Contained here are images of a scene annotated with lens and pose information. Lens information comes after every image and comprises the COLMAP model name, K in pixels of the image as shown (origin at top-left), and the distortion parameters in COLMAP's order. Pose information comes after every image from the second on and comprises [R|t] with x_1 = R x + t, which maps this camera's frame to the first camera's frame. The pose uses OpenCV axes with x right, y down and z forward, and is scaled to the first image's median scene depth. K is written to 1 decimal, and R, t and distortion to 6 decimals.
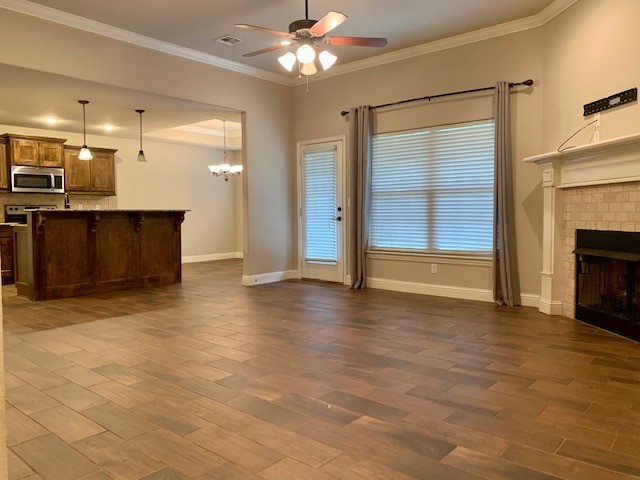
lens RADIAL K [[489.4, 0, 317.8], [0, 489.4, 234.9], [0, 0, 1]] dist [0.011182, -0.009241]
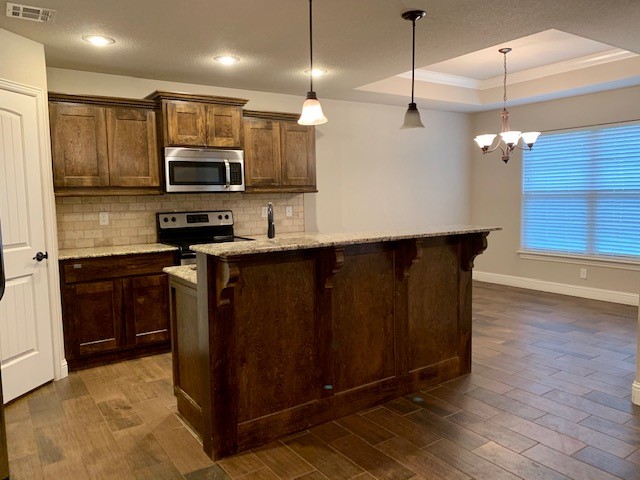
lens RADIAL K [[489.4, 0, 322.0], [0, 489.4, 240.7], [0, 0, 1]] dist [0.011182, -0.009241]
pose [[0.967147, 0.014083, -0.253826, -0.294412], [-0.000893, 0.998646, 0.052004, -0.060663], [0.254215, -0.050069, 0.965851, 0.479761]]
